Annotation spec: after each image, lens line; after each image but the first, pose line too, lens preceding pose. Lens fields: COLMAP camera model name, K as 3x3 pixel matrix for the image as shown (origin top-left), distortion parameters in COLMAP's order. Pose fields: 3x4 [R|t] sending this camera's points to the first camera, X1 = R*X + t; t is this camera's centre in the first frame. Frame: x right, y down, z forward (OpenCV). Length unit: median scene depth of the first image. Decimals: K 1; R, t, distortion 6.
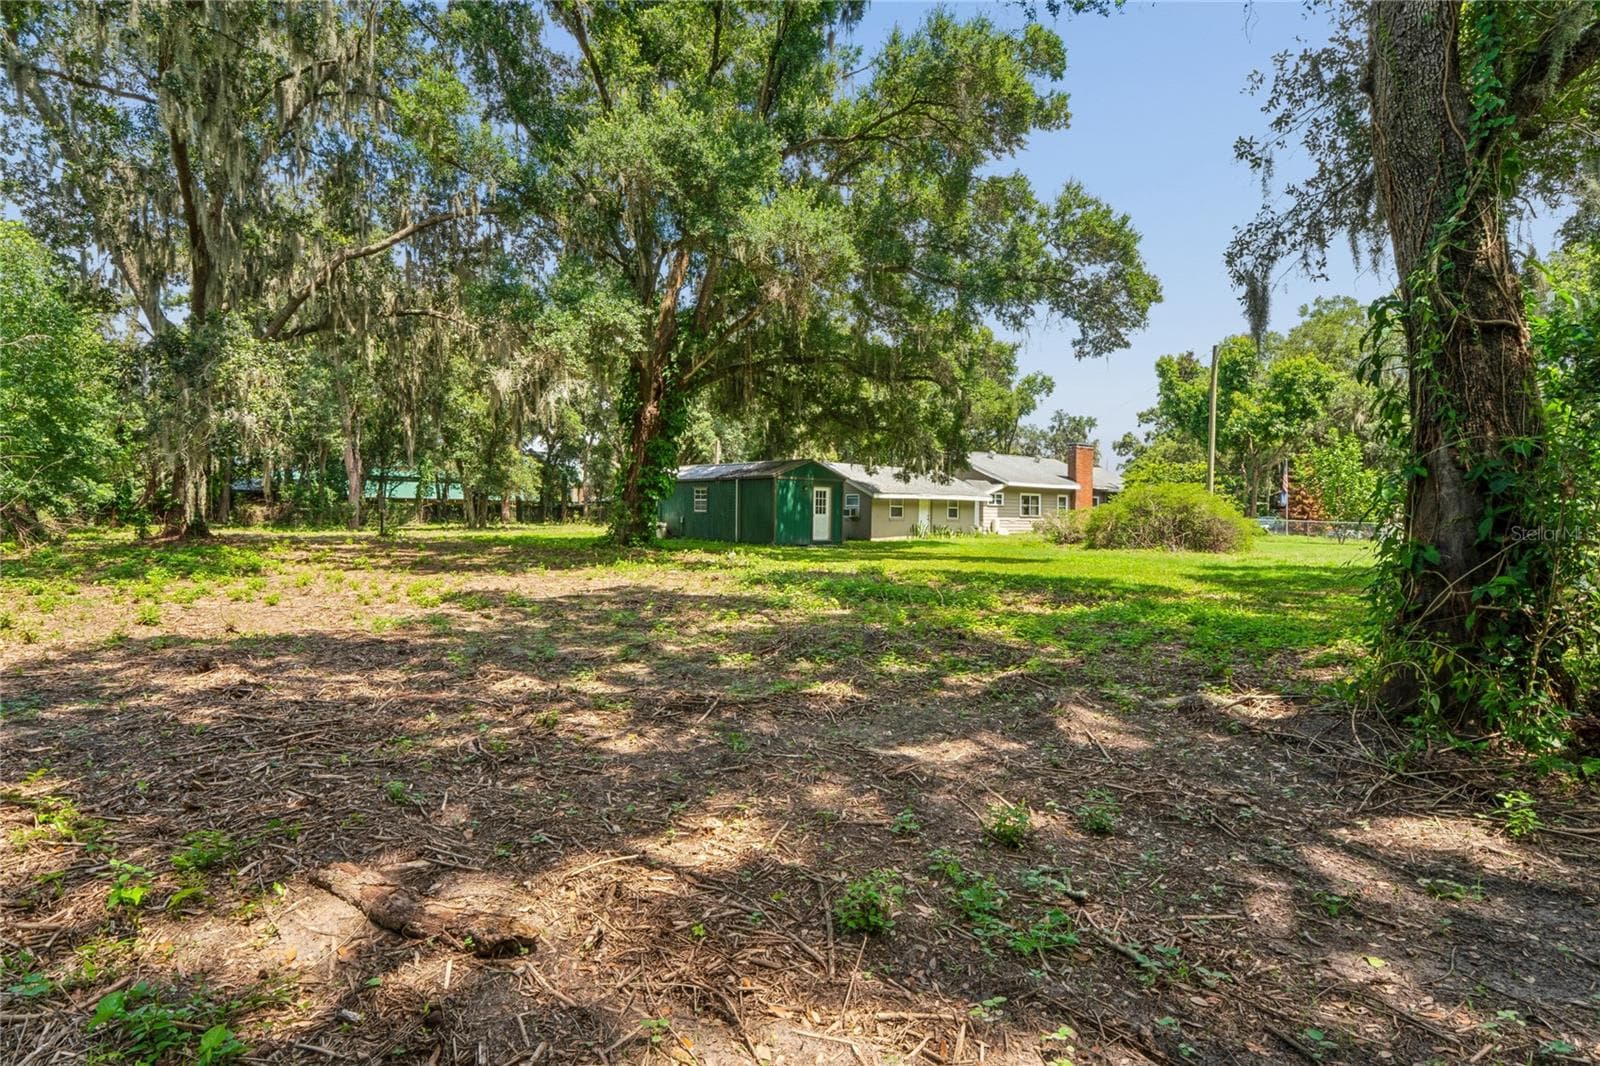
lens RADIAL K [[823.2, 0, 792.2], [0, 823.2, 525.0], [0, 0, 1]] dist [-0.000085, 0.000169]
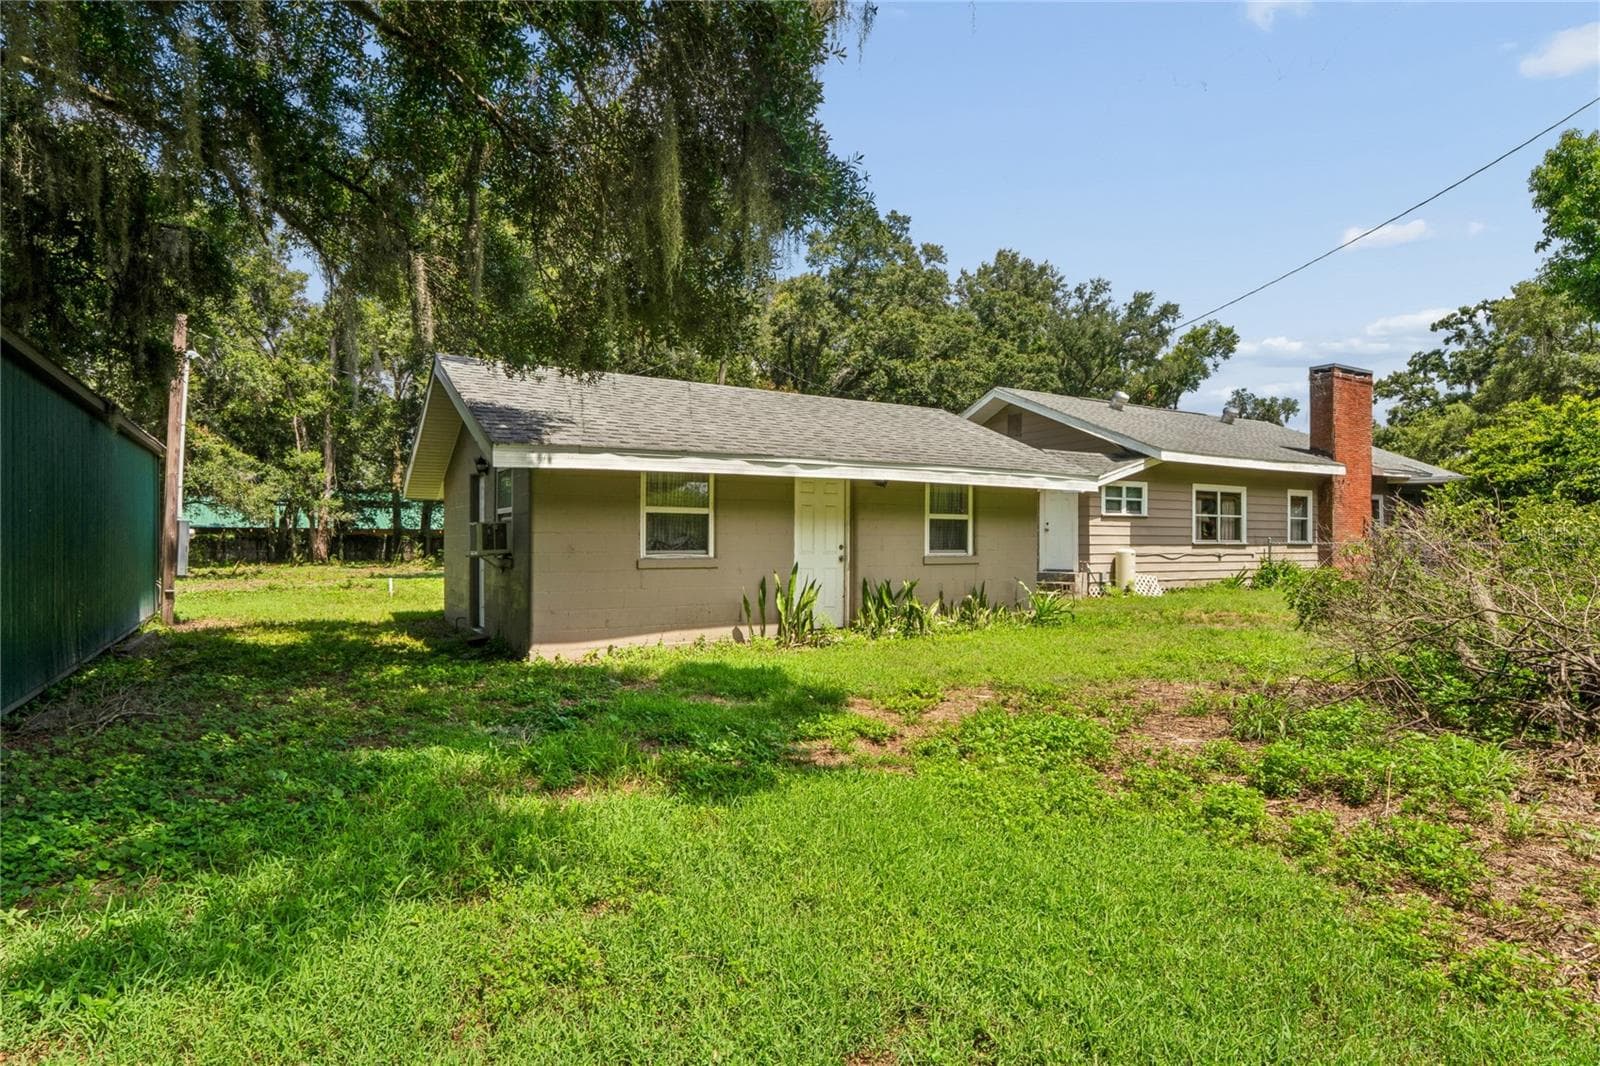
lens RADIAL K [[887.1, 0, 803.8], [0, 887.1, 539.1], [0, 0, 1]] dist [0.015094, 0.000135]
pose [[0.991455, -0.009444, -0.130107, 0.156192], [0.007218, 0.999820, -0.017573, -0.006835], [0.130250, 0.016484, 0.991344, 0.585496]]
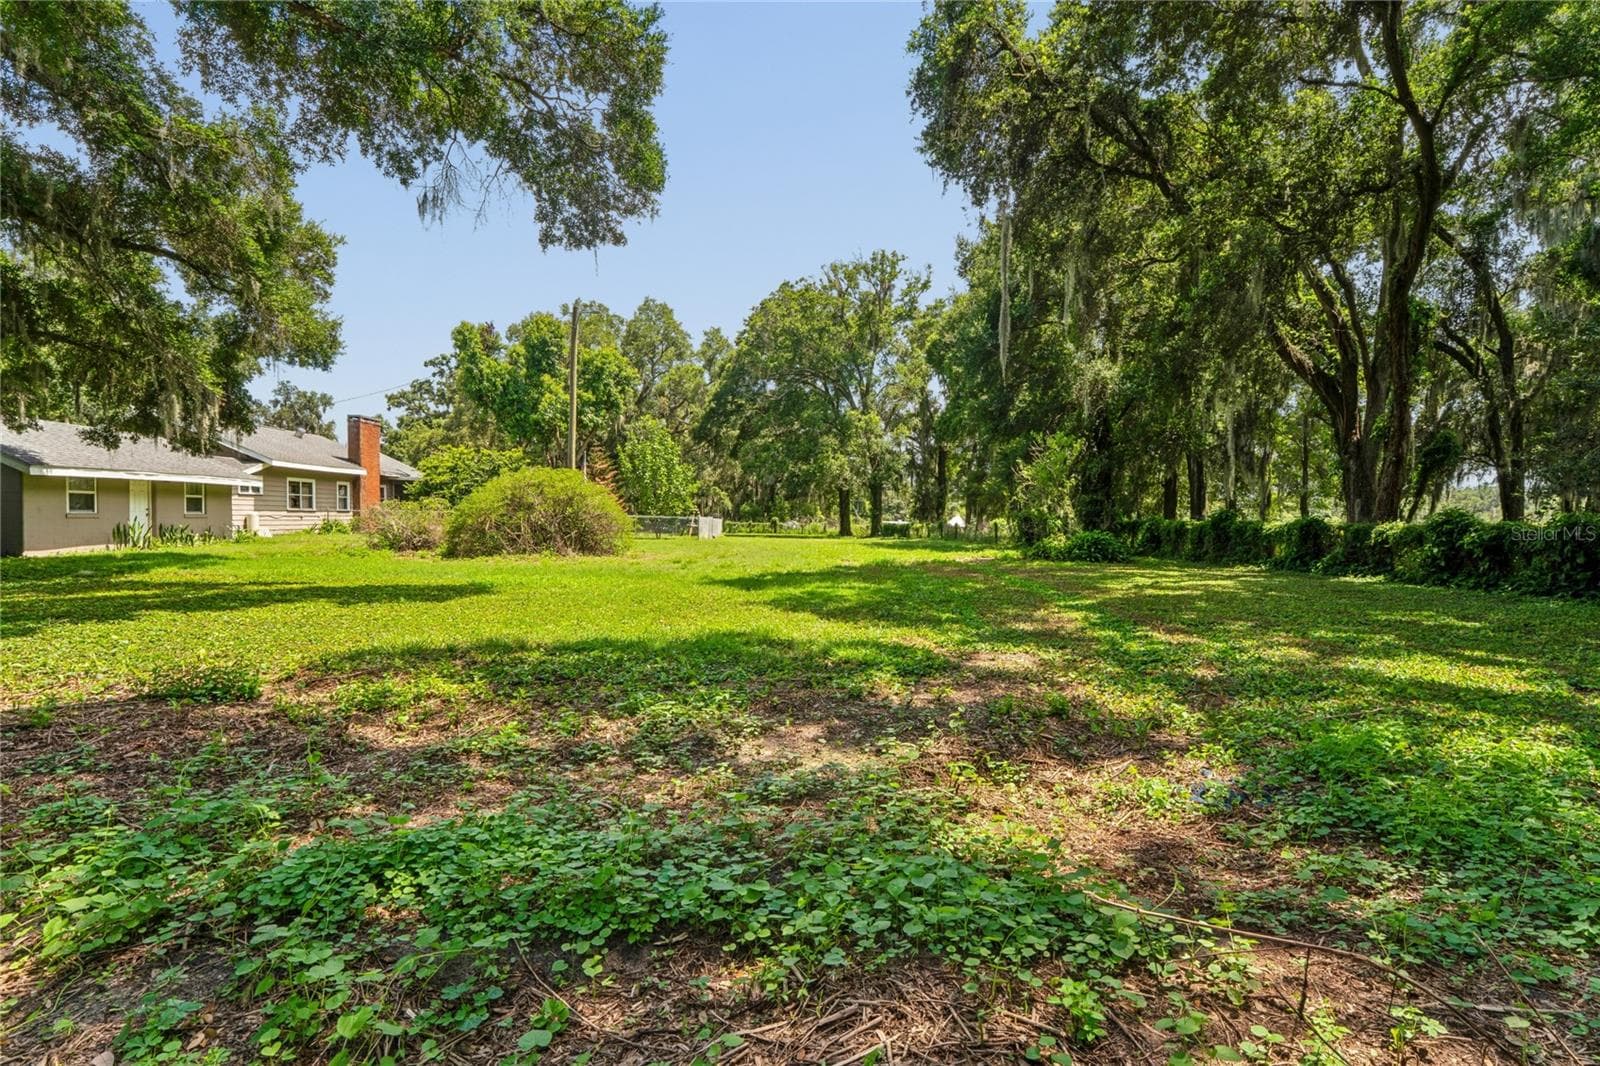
lens RADIAL K [[823.2, 0, 791.0], [0, 823.2, 540.5], [0, 0, 1]] dist [-0.000085, 0.000169]
pose [[0.632104, -0.025876, 0.774451, -0.001616], [0.005050, 0.999559, 0.029275, -0.002806], [-0.774867, -0.014593, 0.631956, 0.217165]]
